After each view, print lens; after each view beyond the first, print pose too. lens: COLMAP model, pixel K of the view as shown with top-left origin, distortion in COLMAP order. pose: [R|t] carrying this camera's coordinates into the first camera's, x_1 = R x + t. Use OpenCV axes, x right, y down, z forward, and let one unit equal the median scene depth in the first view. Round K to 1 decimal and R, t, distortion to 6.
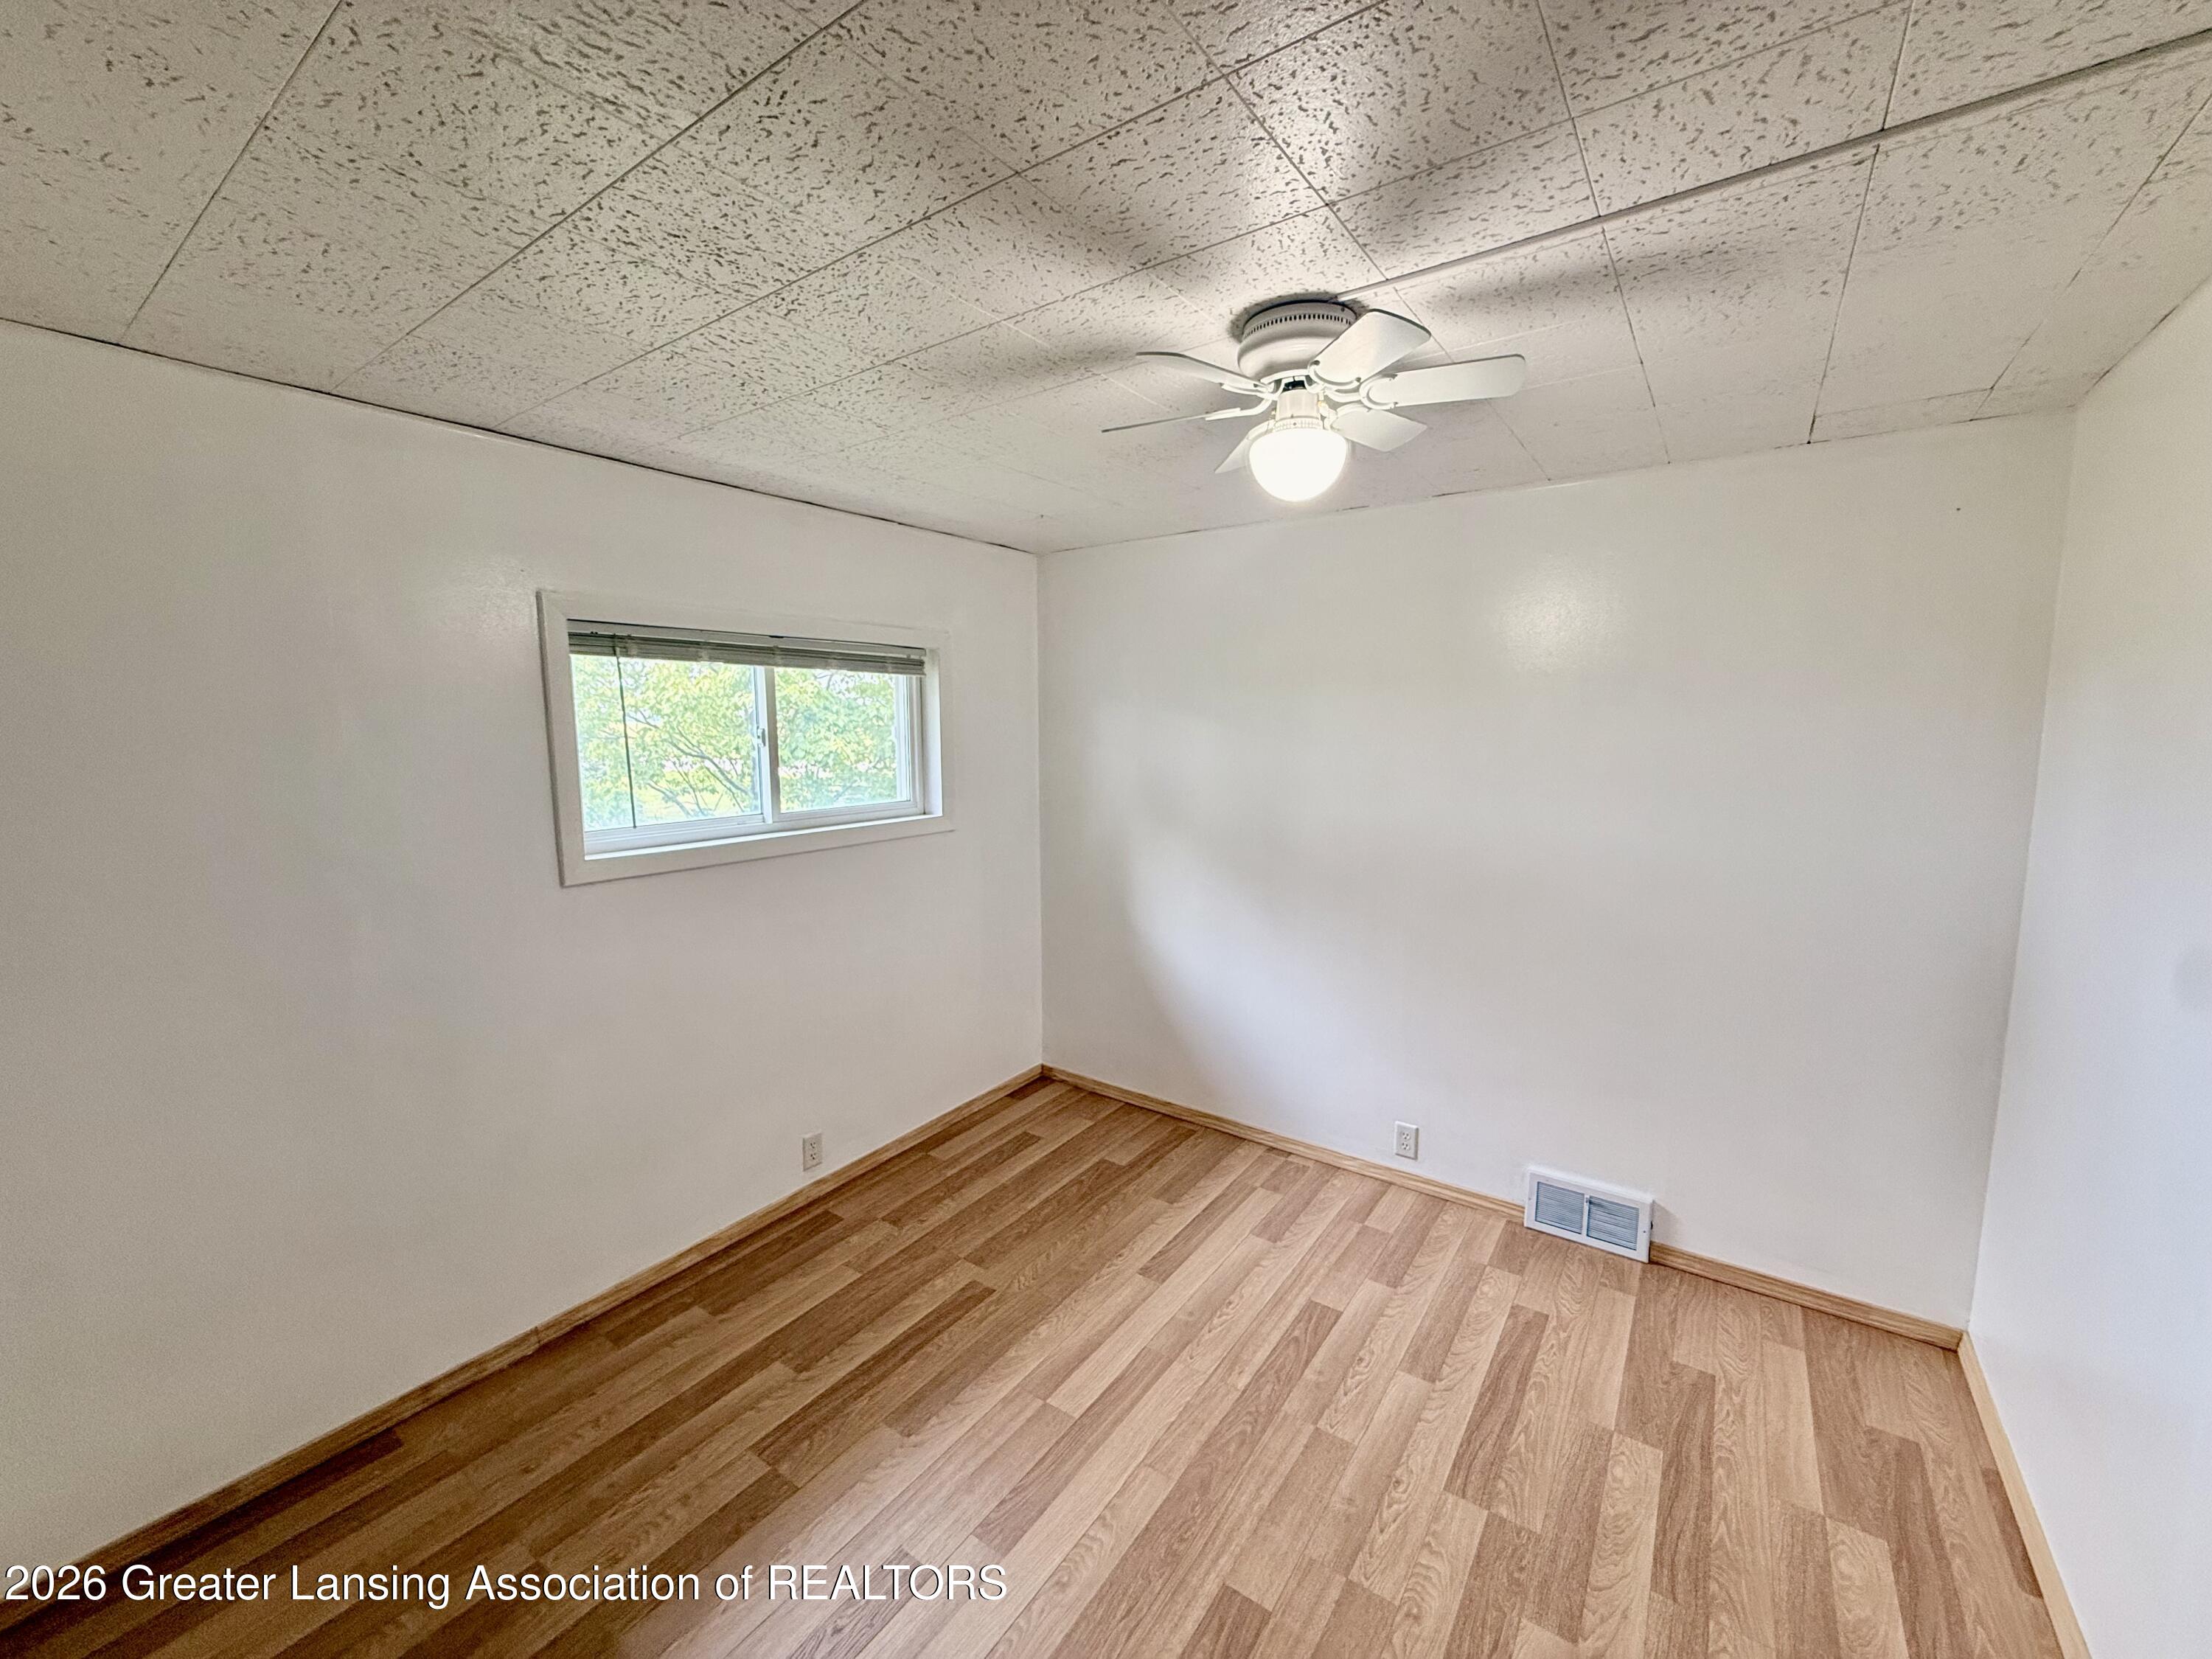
lens RADIAL K [[884.4, 0, 1102.3], [0, 884.4, 831.2], [0, 0, 1]] dist [-0.000292, 0.000026]
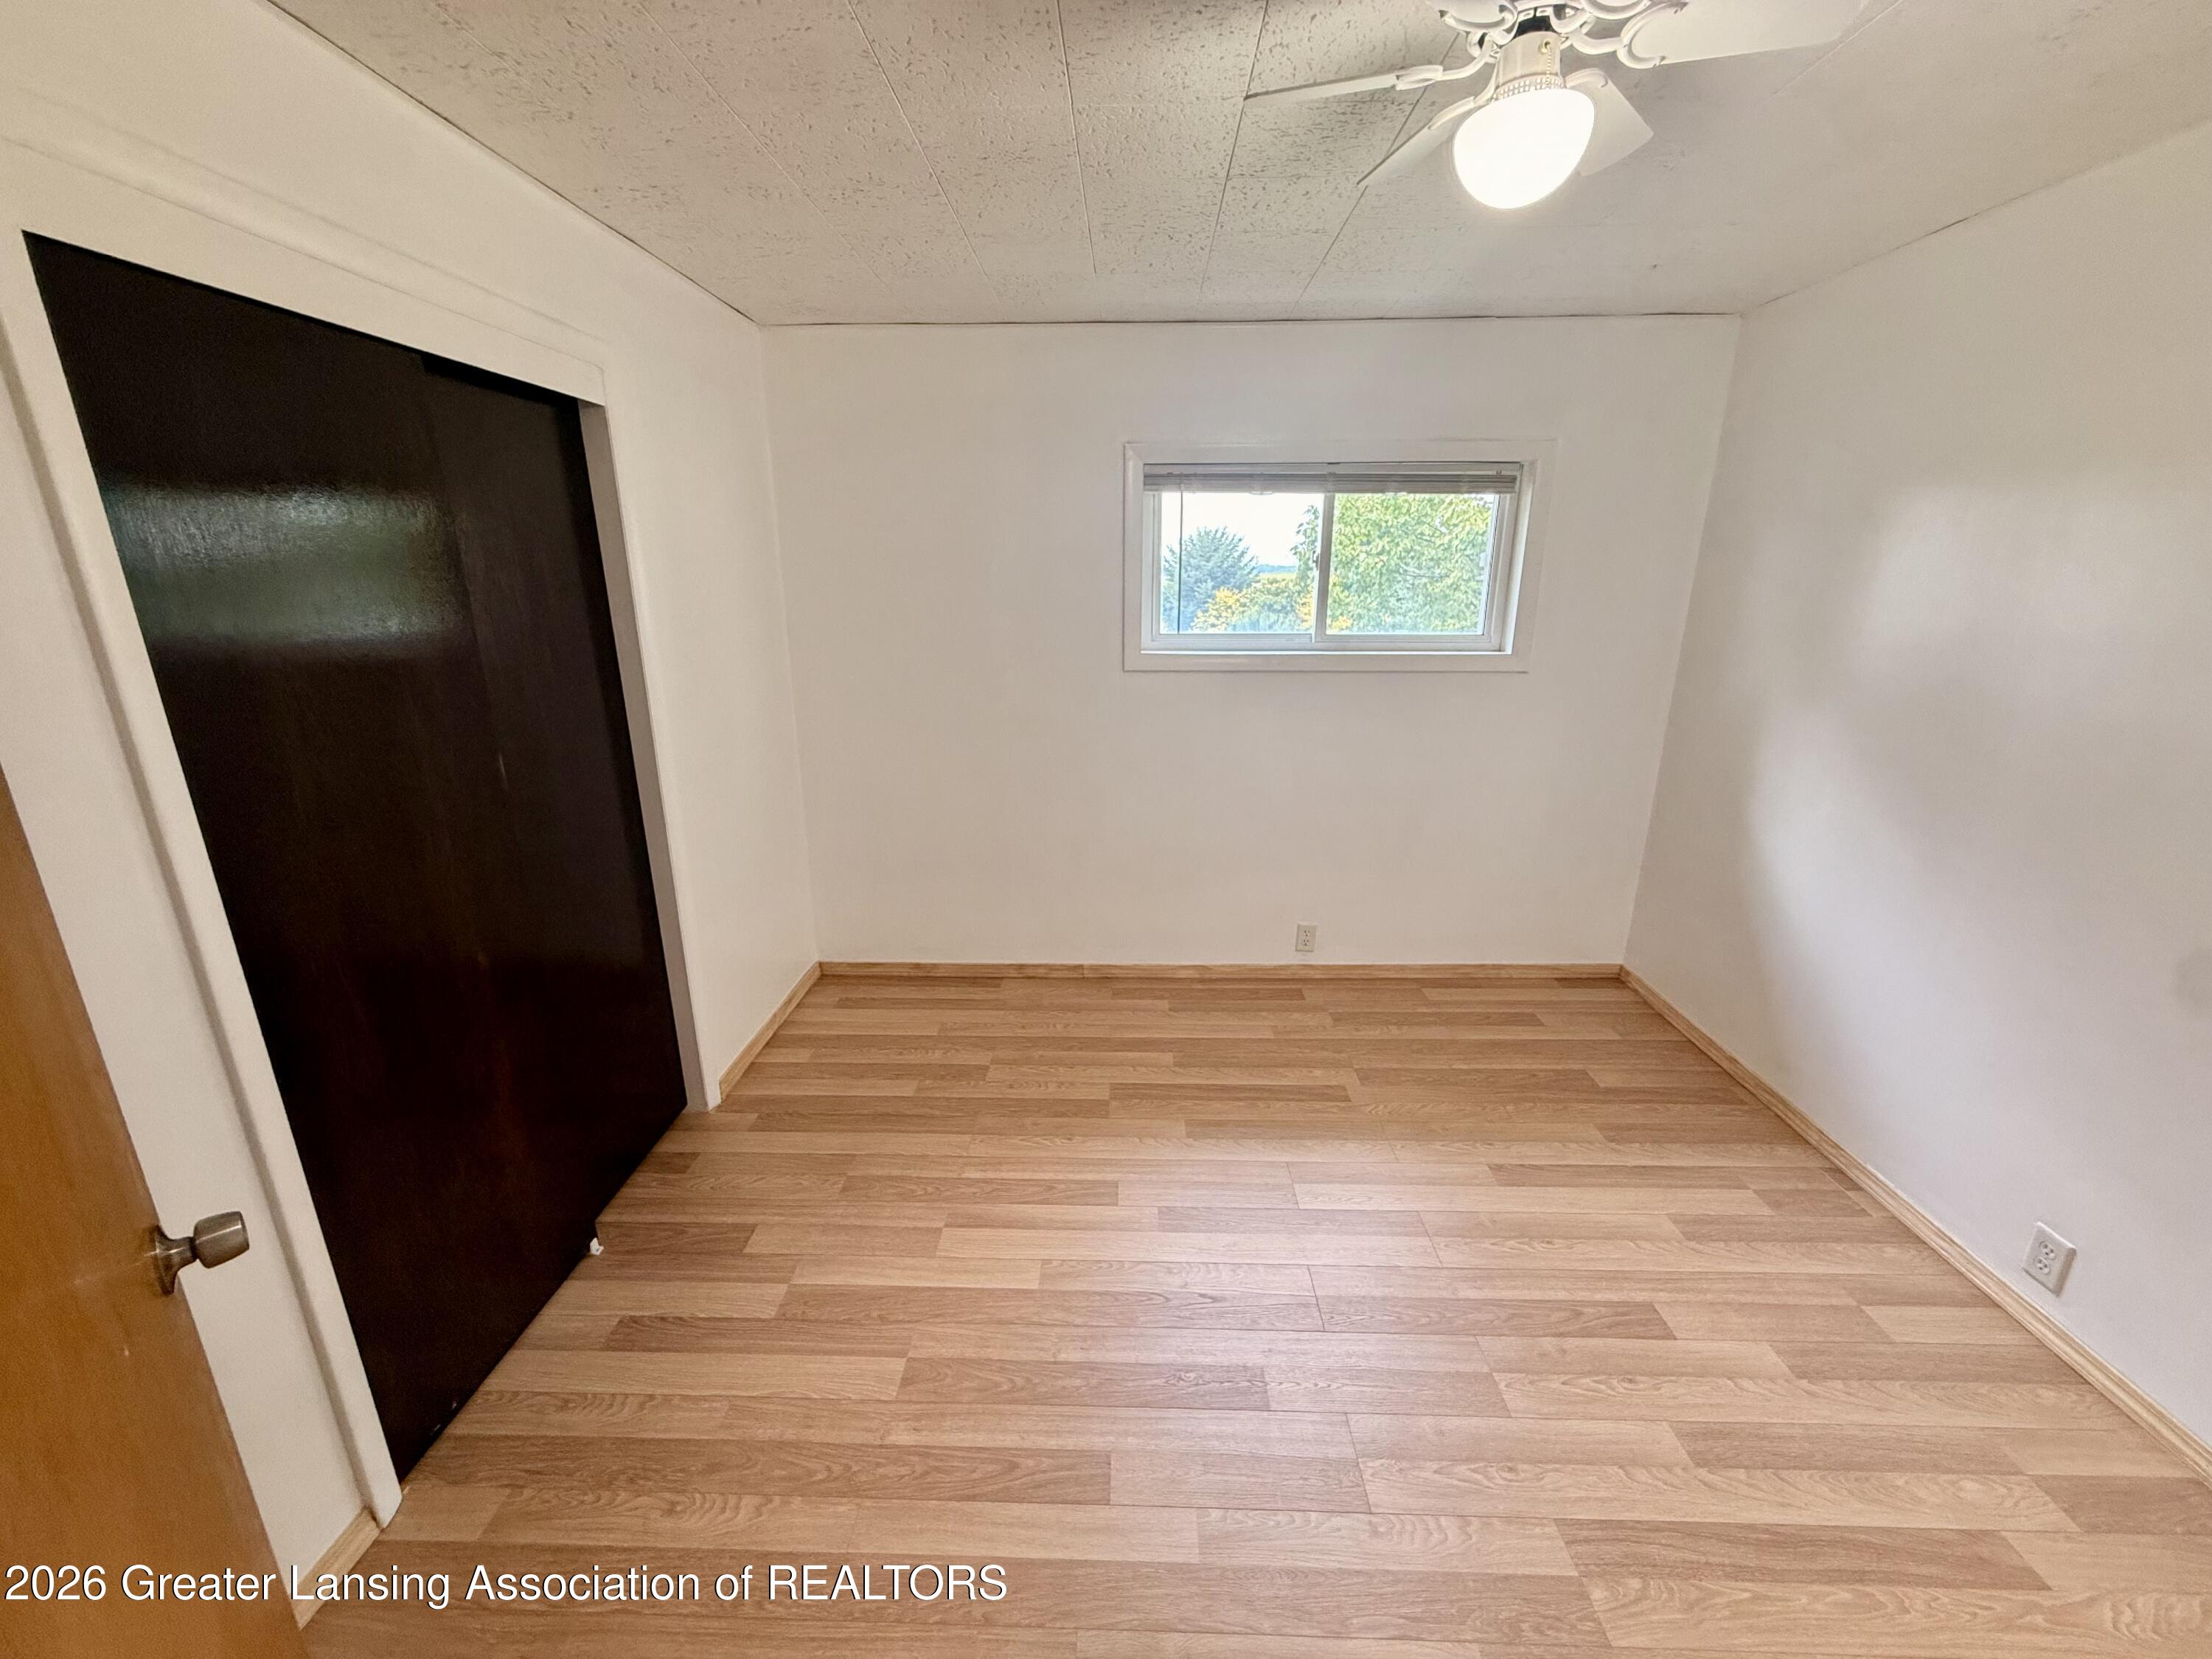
lens RADIAL K [[884.4, 0, 1107.8], [0, 884.4, 830.9], [0, 0, 1]] dist [-0.000292, 0.000026]
pose [[0.556598, 0.240773, -0.795127, 0.423006], [-0.106913, 0.969883, 0.218851, 0.005395], [0.823874, -0.036803, 0.565577, 0.154839]]
